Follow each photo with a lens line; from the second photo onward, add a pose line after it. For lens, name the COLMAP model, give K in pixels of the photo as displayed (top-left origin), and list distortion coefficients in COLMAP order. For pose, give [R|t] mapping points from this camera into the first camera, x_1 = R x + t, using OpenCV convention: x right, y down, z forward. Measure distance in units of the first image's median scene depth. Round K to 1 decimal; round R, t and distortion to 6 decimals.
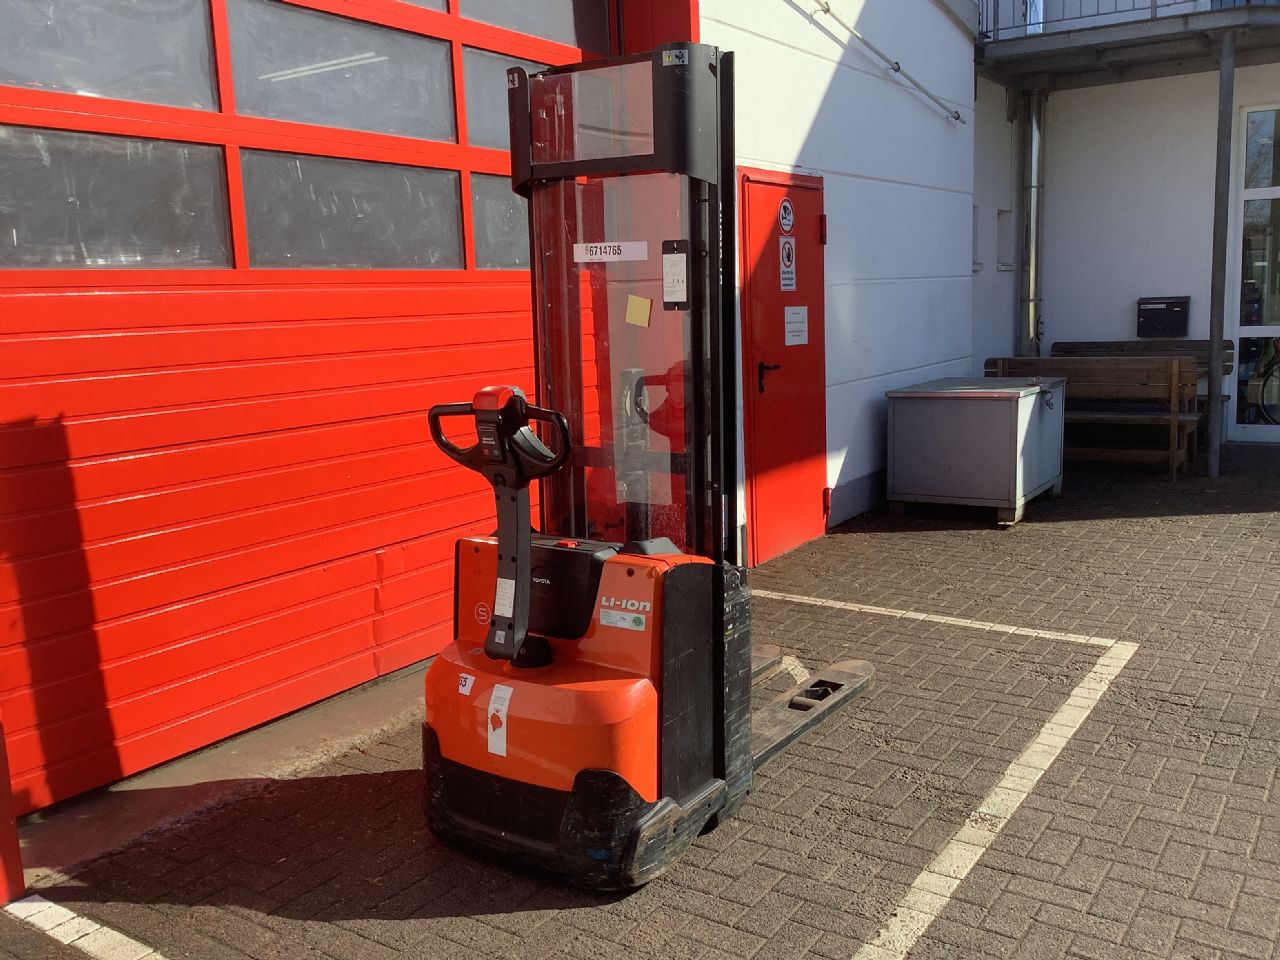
lens RADIAL K [[1170.8, 0, 640.0], [0, 1170.8, 480.0], [0, 0, 1]] dist [0.080322, -0.152501]
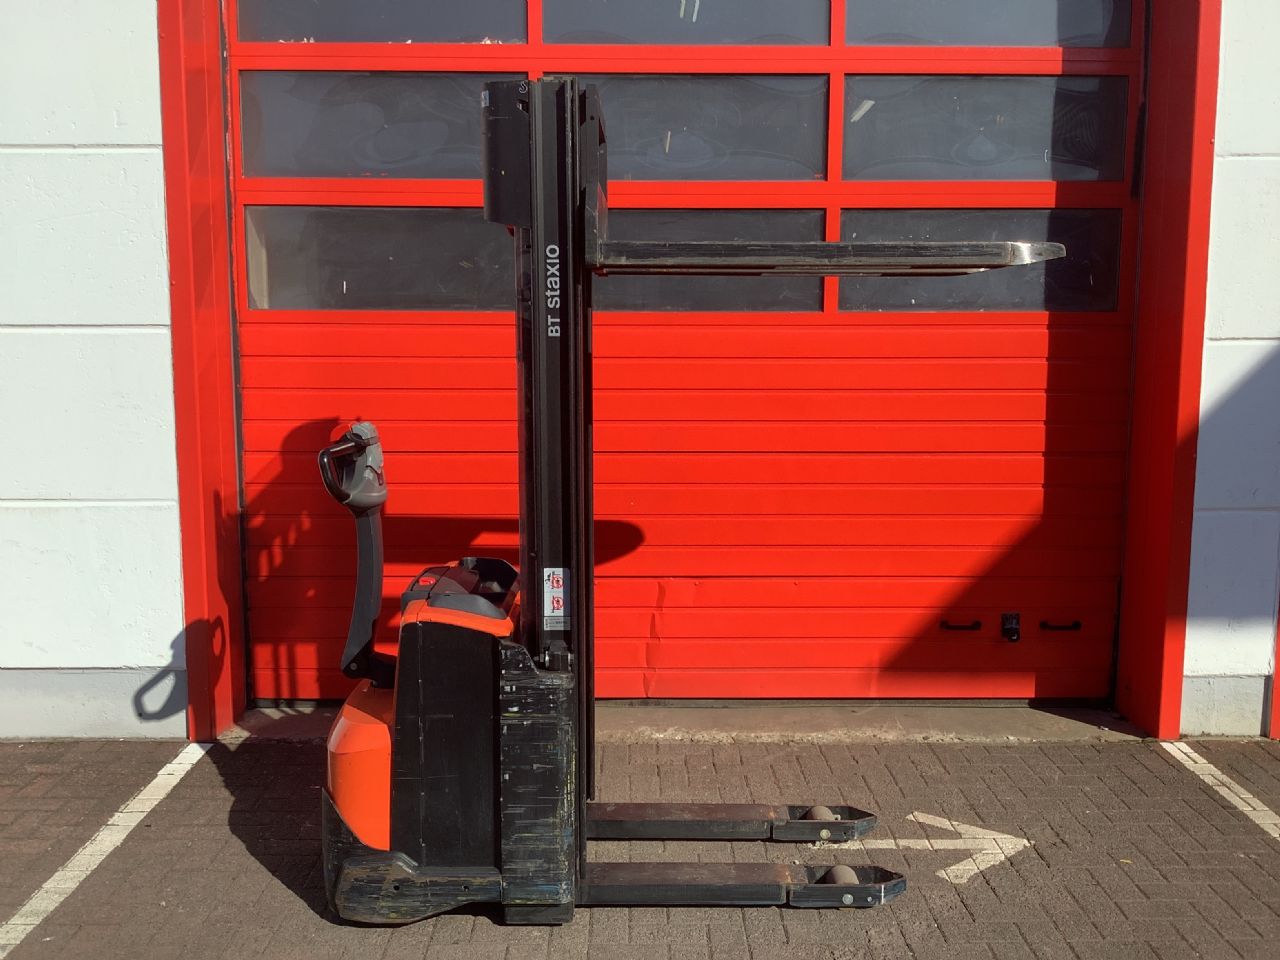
lens RADIAL K [[1153.4, 0, 641.6], [0, 1153.4, 474.8], [0, 0, 1]] dist [0.092723, -0.193097]
pose [[0.551734, 0.126231, -0.824412, 0.575173], [-0.149408, 0.987449, 0.051204, -0.077909], [0.820528, 0.094923, 0.563669, 0.379219]]
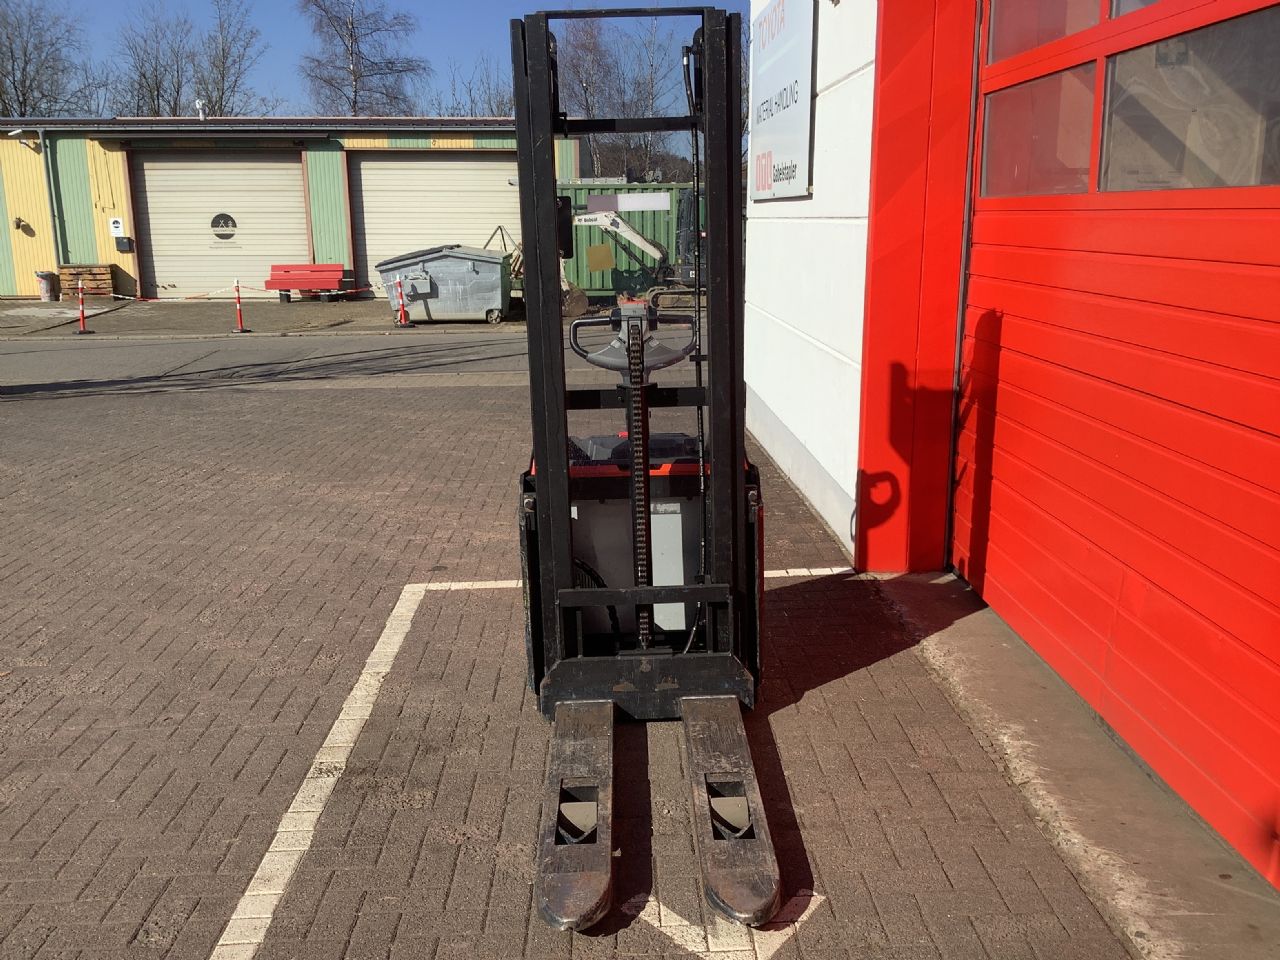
lens RADIAL K [[1163.9, 0, 643.0], [0, 1163.9, 481.6], [0, 0, 1]] dist [0.095444, -0.193705]
pose [[-0.818259, 0.165972, -0.550368, 0.418734], [-0.054109, 0.930925, 0.361181, -0.237384], [0.572297, 0.325319, -0.752757, 1.313094]]
